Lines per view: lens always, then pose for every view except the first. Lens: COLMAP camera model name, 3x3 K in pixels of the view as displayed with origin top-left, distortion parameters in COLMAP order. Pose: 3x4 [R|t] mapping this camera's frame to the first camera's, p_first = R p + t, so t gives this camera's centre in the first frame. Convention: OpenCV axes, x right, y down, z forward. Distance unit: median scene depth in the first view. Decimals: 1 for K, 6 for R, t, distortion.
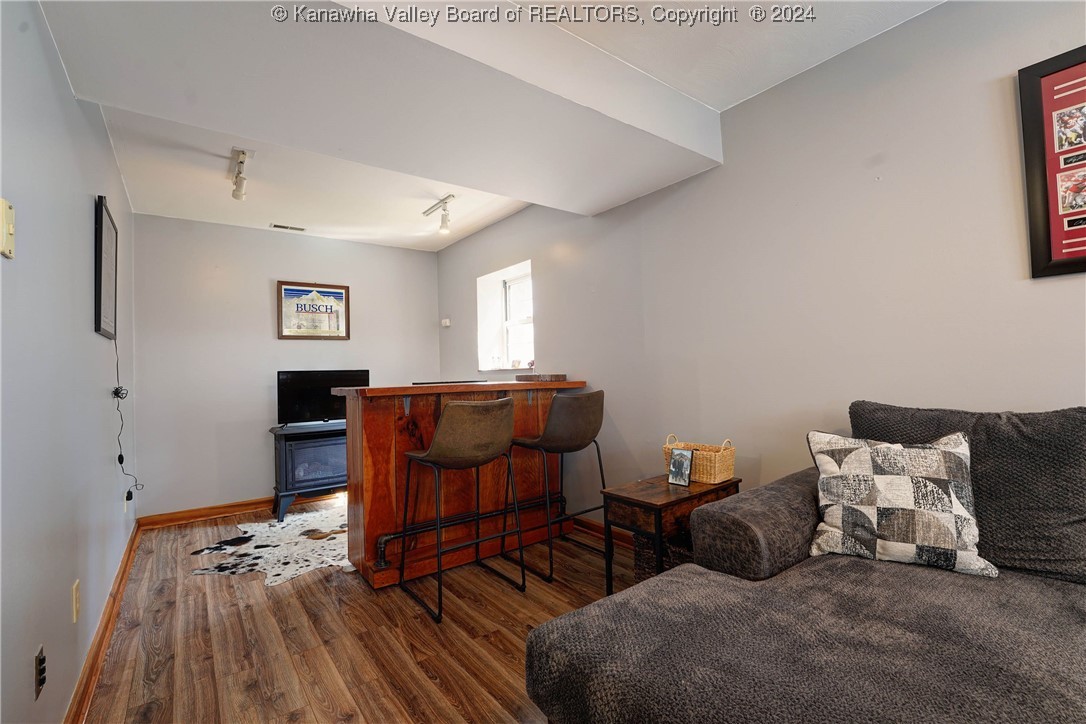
lens RADIAL K [[473.4, 0, 543.0], [0, 473.4, 362.0], [0, 0, 1]] dist [-0.016504, -0.000272]
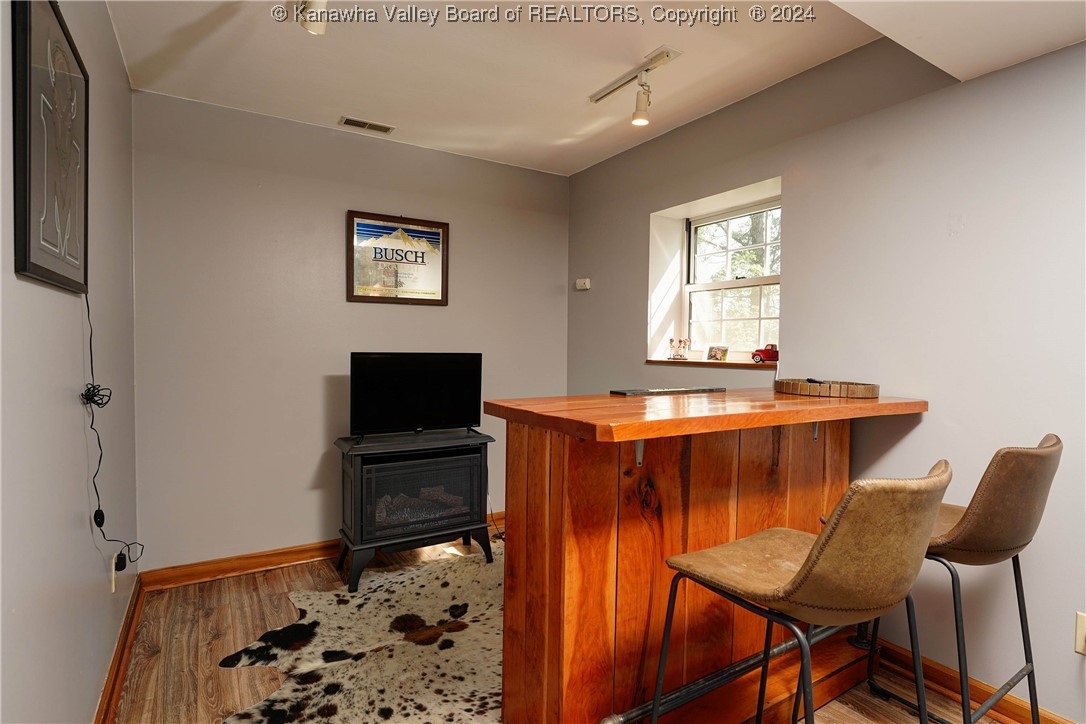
lens RADIAL K [[541.3, 0, 543.0], [0, 541.3, 362.0], [0, 0, 1]] dist [-0.002086, 0.000082]
pose [[0.994651, 0.042254, -0.094258, -0.280776], [-0.037451, 0.997937, 0.052153, -0.017498], [0.096267, -0.048344, 0.994181, 0.356297]]
